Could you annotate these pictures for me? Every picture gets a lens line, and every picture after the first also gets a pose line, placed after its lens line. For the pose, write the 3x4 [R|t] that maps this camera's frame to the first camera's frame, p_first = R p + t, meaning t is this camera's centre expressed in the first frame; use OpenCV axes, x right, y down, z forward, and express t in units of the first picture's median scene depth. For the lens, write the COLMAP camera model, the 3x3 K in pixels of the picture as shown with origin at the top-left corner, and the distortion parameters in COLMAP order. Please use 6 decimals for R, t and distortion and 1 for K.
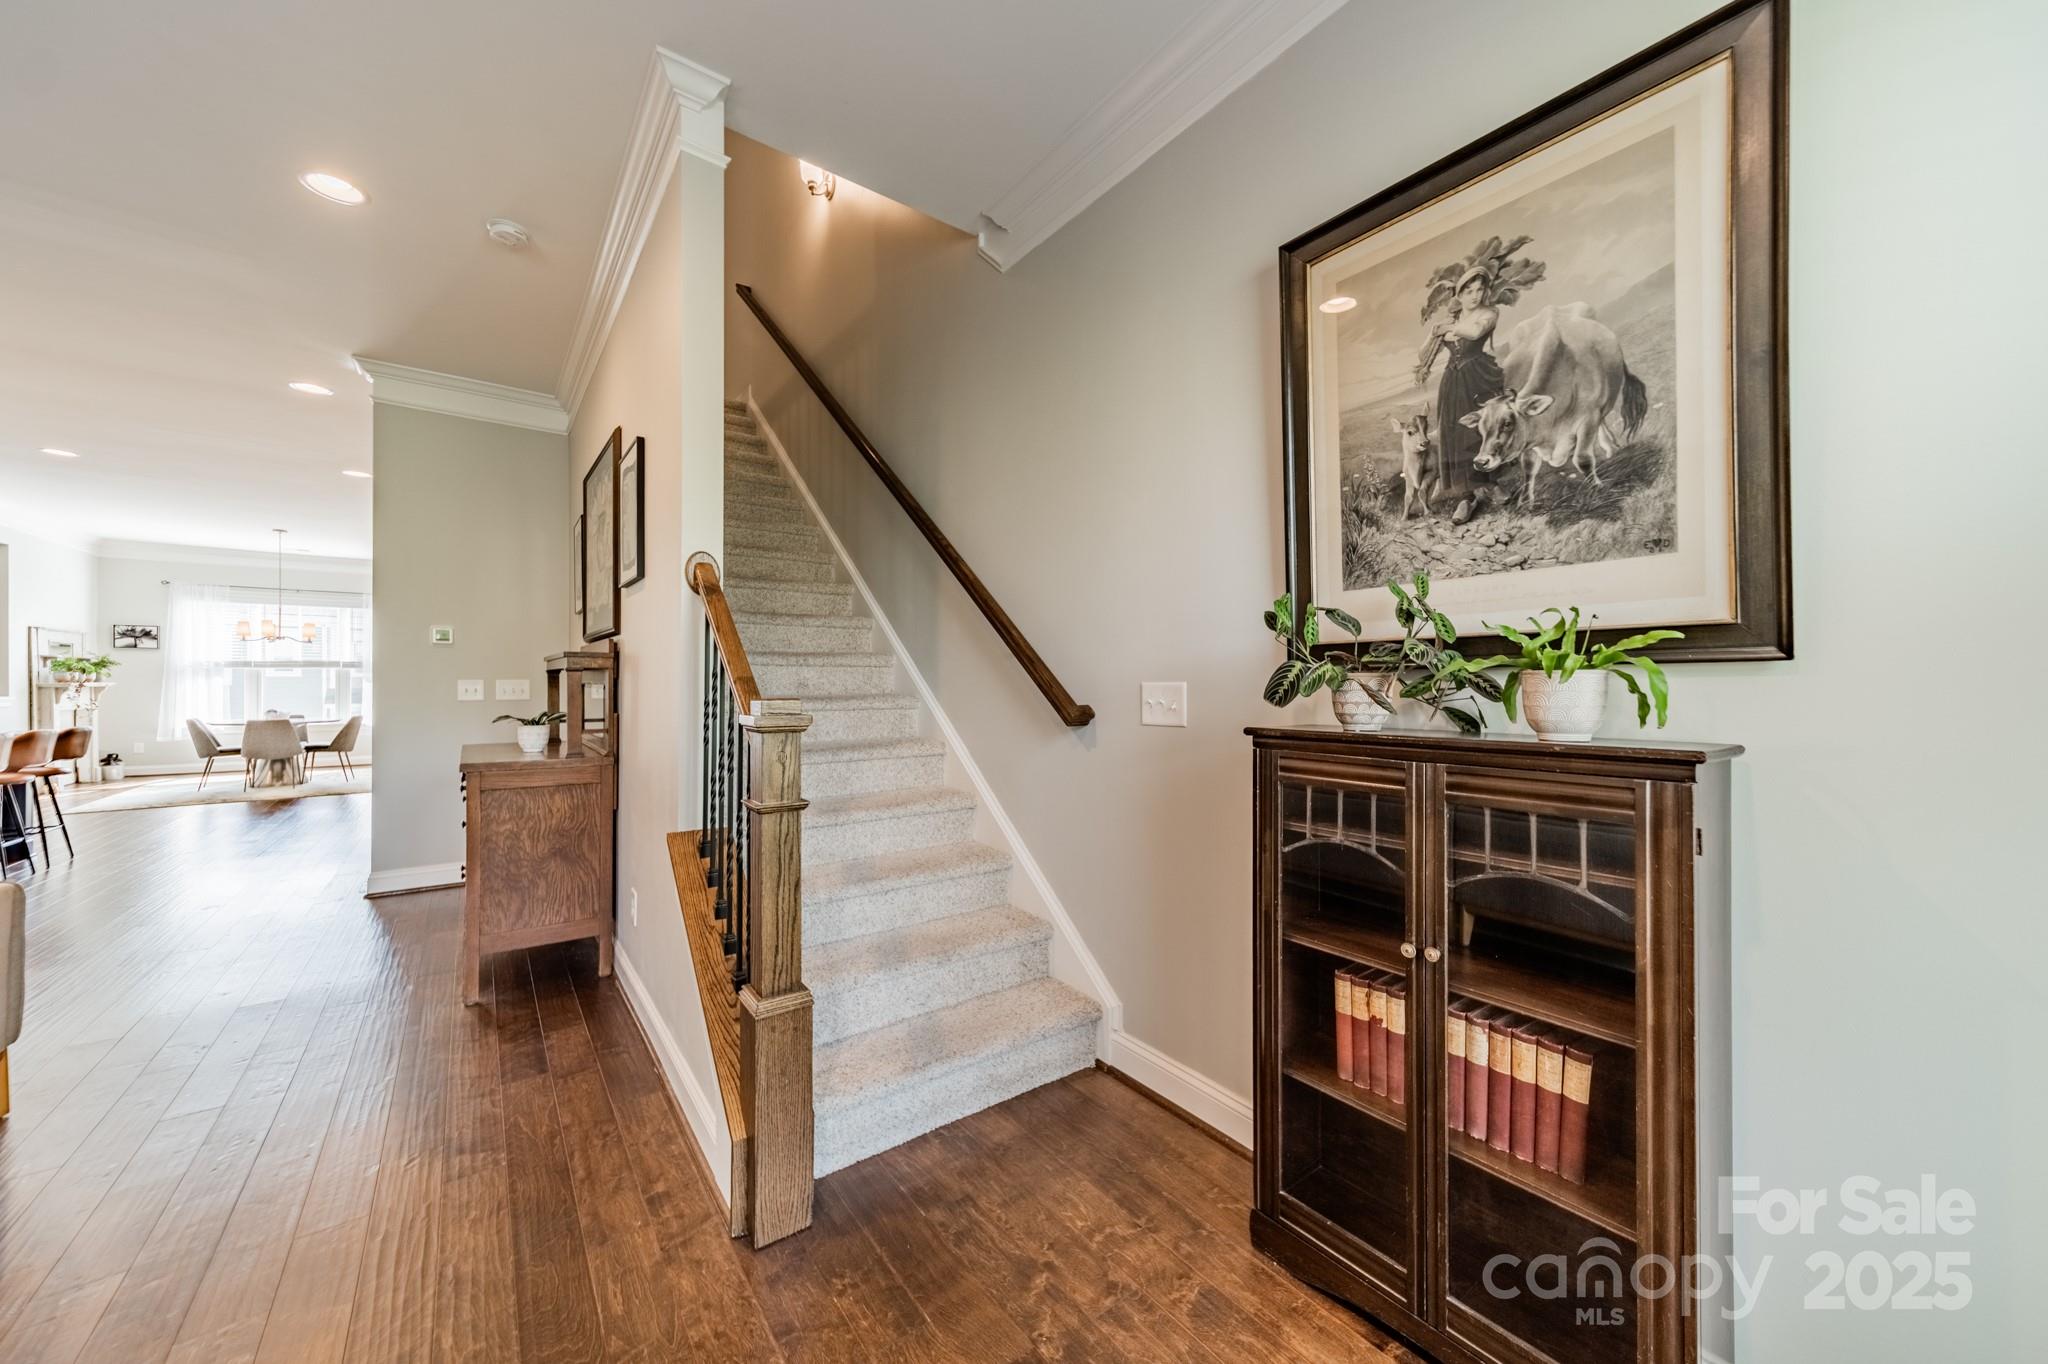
lens RADIAL K [[718.8, 0, 1026.2], [0, 718.8, 683.8], [0, 0, 1]] dist [0.007383, 0.000152]
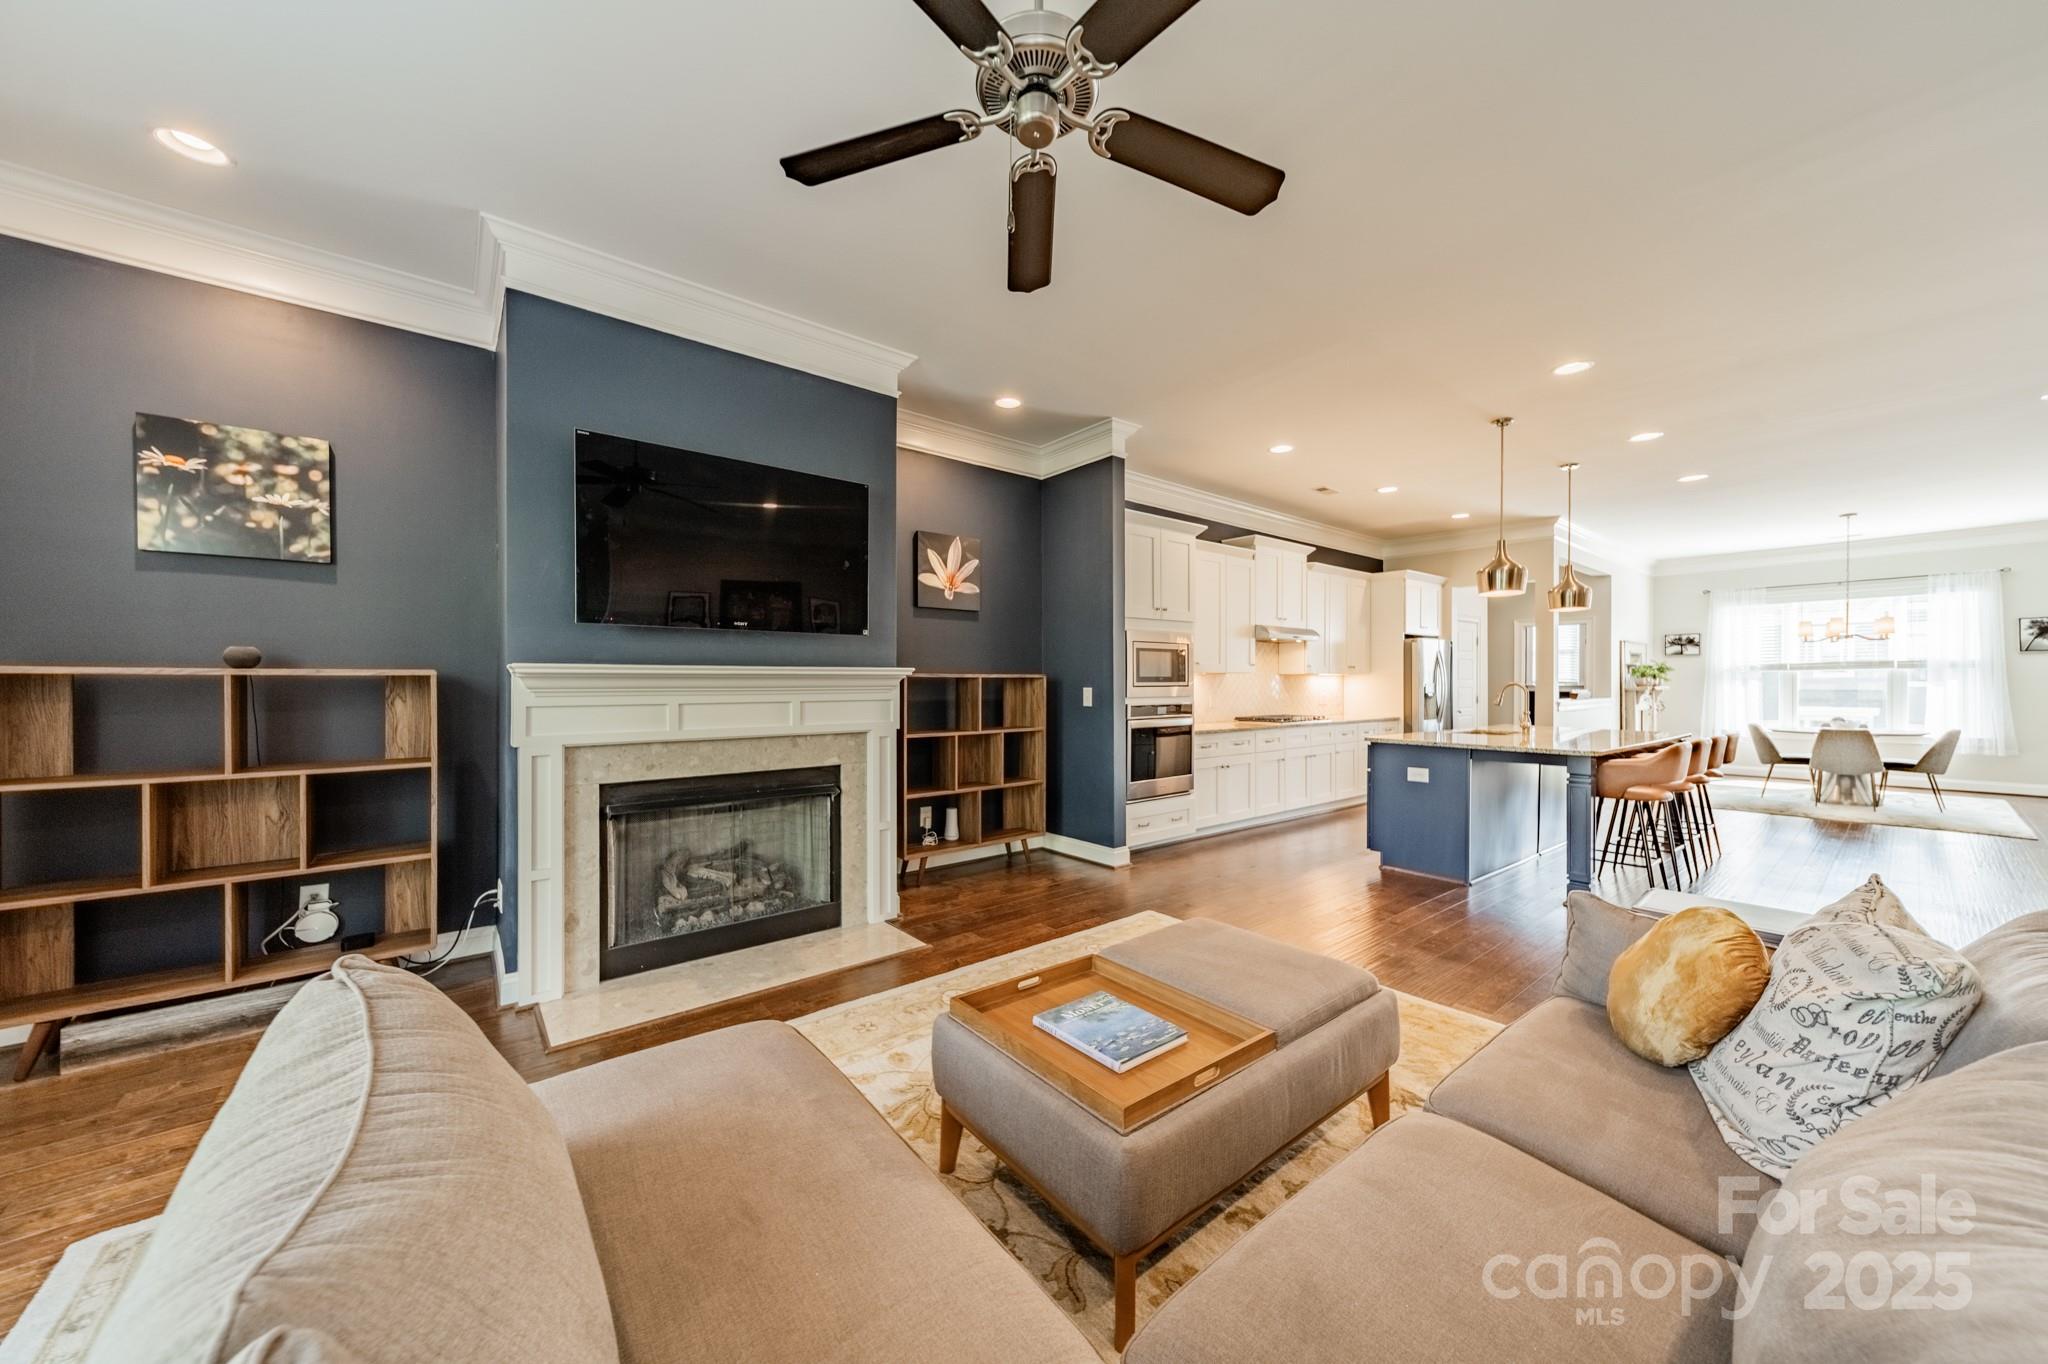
lens RADIAL K [[718.8, 0, 1033.1], [0, 718.8, 683.4], [0, 0, 1]] dist [0.007383, 0.000152]
pose [[0.028205, -0.001703, -0.999601, -0.172063], [0.001385, 0.999998, -0.001665, -0.006059], [0.999601, -0.001338, 0.028208, -0.013670]]
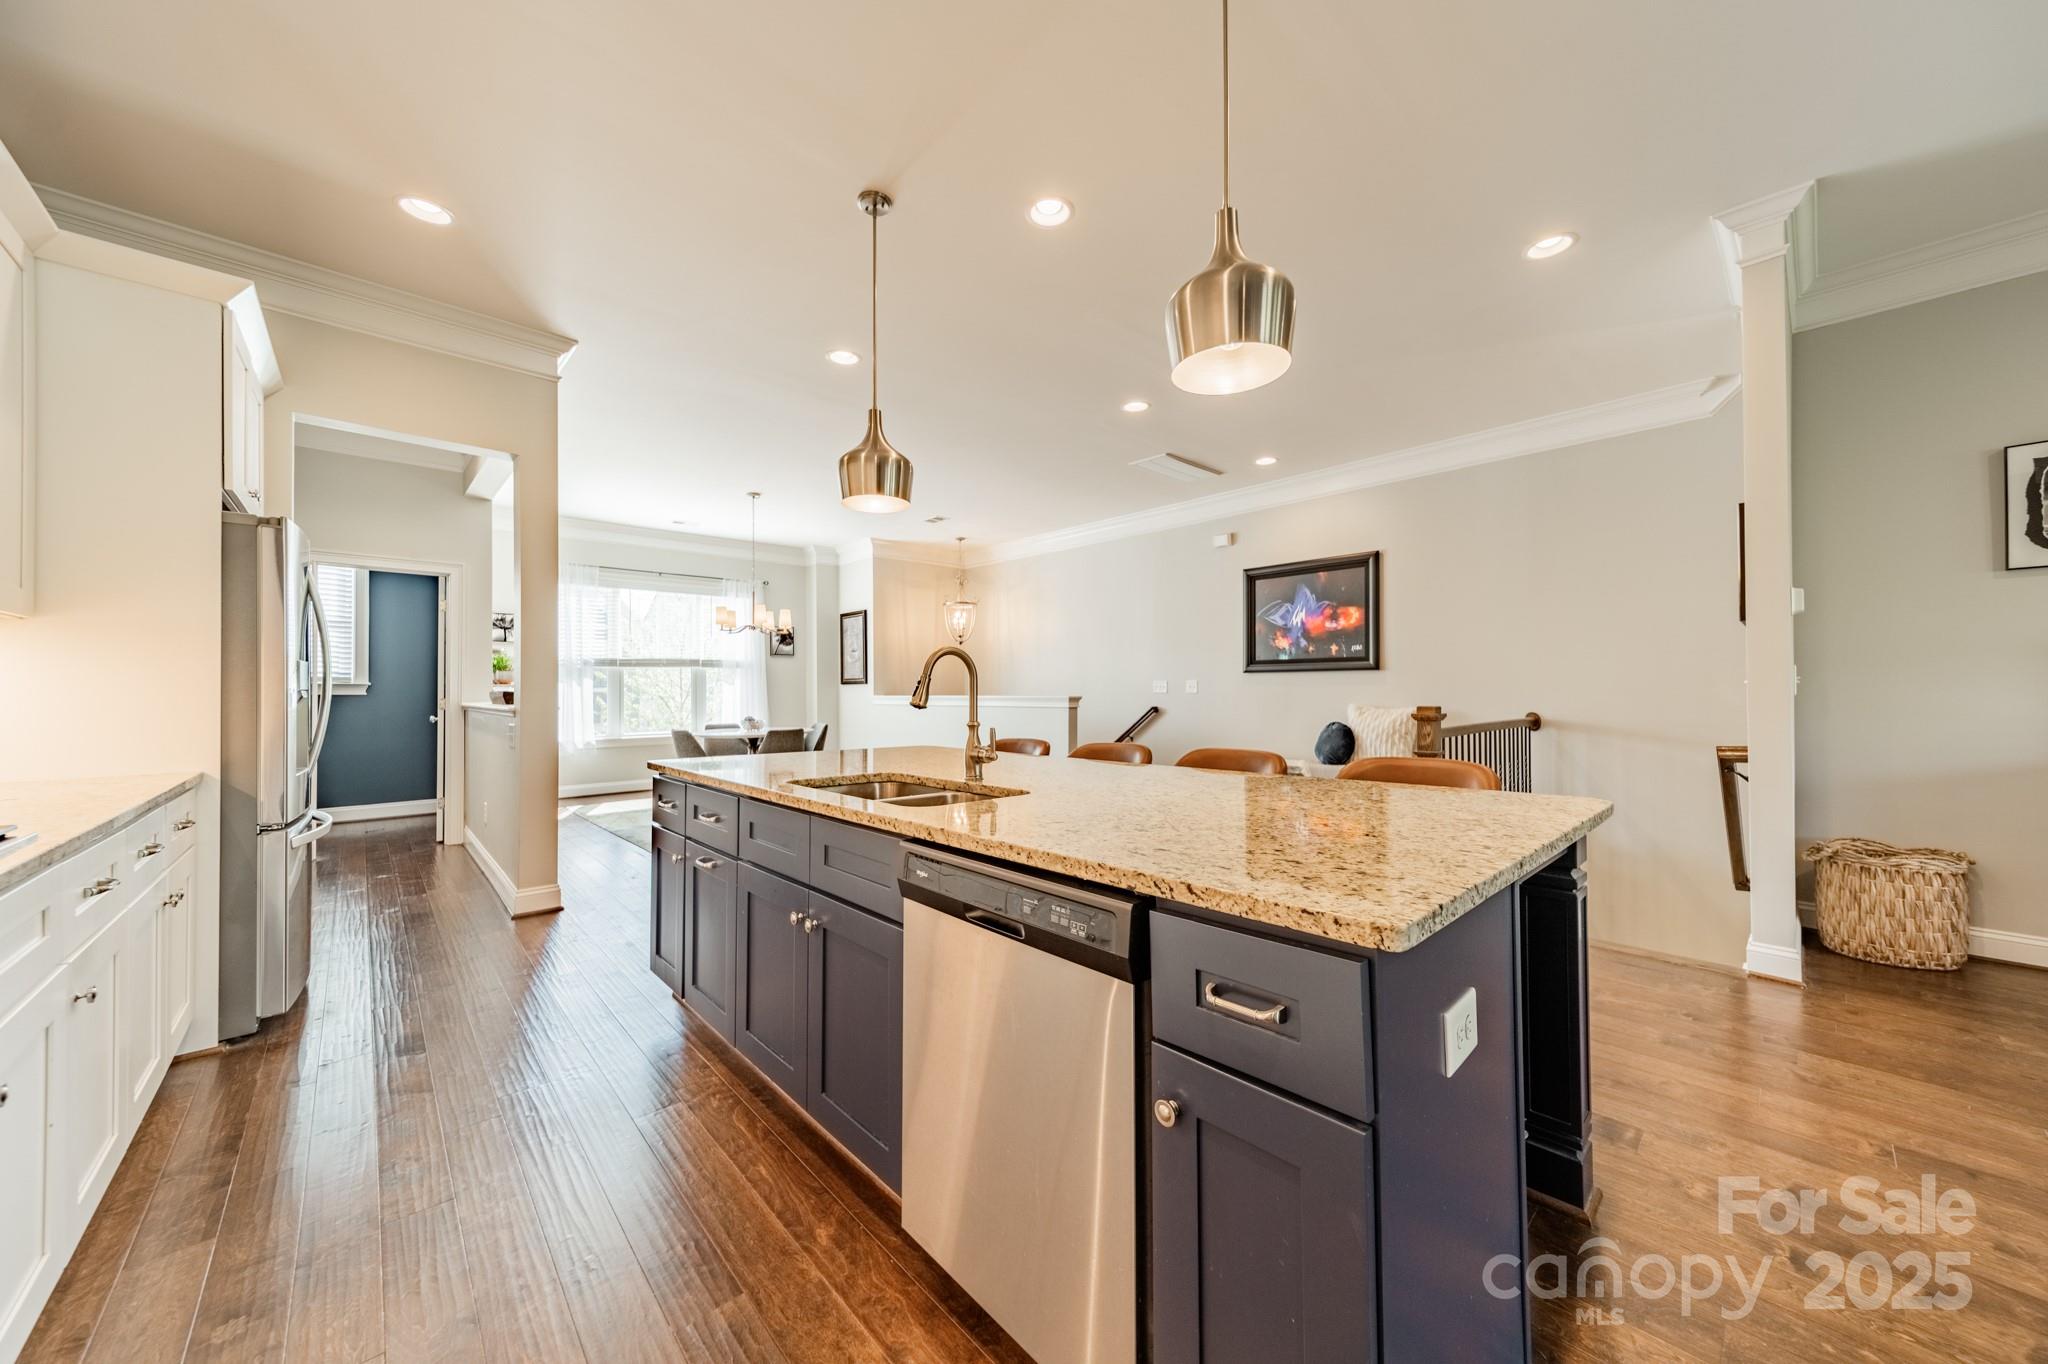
lens RADIAL K [[718.8, 0, 1035.0], [0, 718.8, 679.9], [0, 0, 1]] dist [0.007383, 0.000152]
pose [[0.995974, -0.005026, 0.089497, -0.778241], [0.006245, 0.999891, -0.013345, 0.006776], [-0.089420, 0.013851, 0.995898, 0.178397]]
